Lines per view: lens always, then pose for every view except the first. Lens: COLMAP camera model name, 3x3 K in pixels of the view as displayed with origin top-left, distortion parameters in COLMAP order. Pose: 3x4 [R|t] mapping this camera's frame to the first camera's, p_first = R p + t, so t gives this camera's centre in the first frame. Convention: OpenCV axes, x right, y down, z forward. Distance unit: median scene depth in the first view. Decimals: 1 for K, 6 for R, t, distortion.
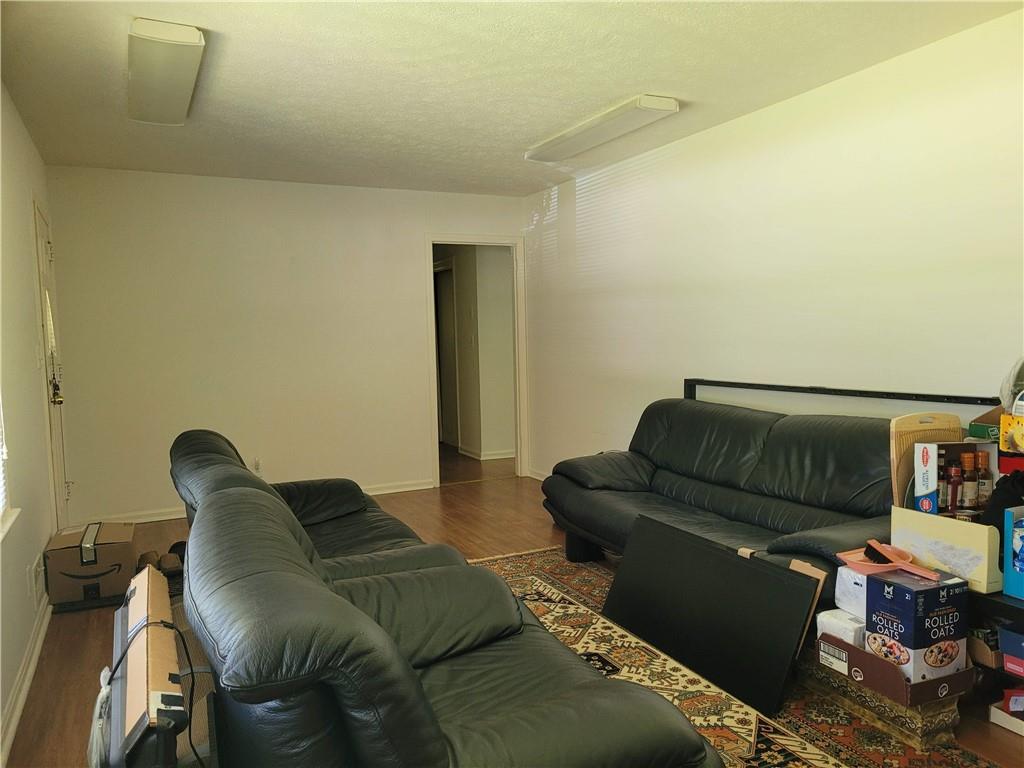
lens RADIAL K [[767.3, 0, 520.3], [0, 767.3, 385.8], [0, 0, 1]] dist [0.050554, -0.031456]
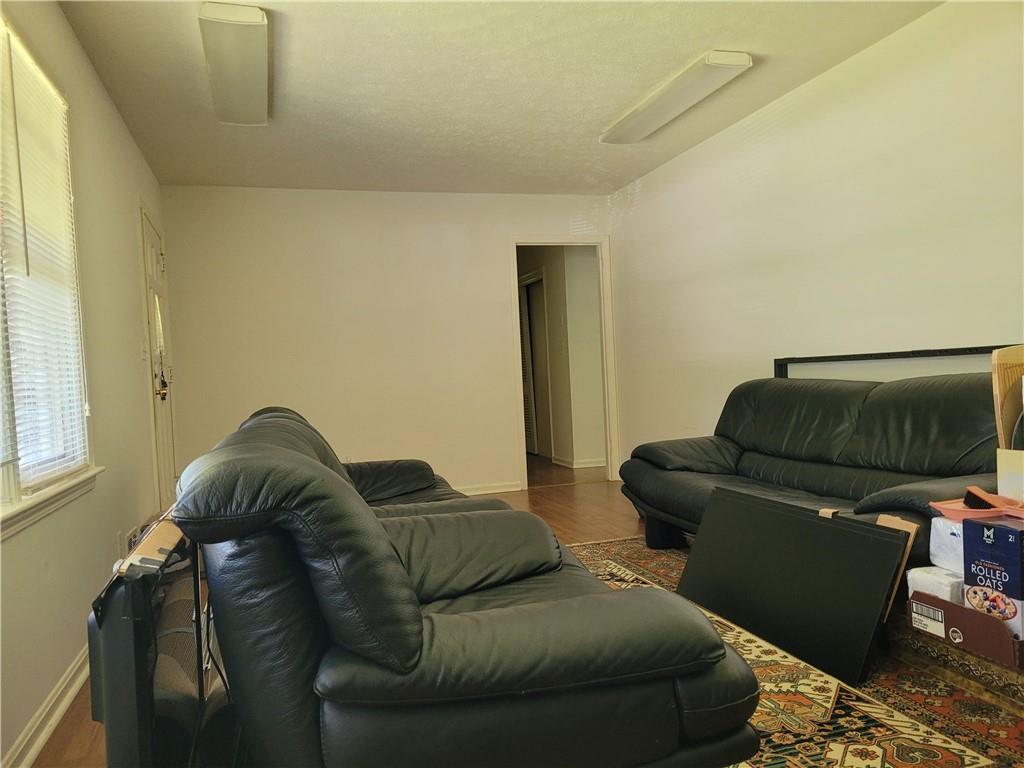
lens RADIAL K [[767.3, 0, 504.6], [0, 767.3, 383.6], [0, 0, 1]] dist [0.050554, -0.031456]
pose [[0.986567, -0.022861, -0.161749, 0.064720], [0.015383, 0.998761, -0.047330, 0.094974], [0.162630, 0.044206, 0.985696, 0.038890]]
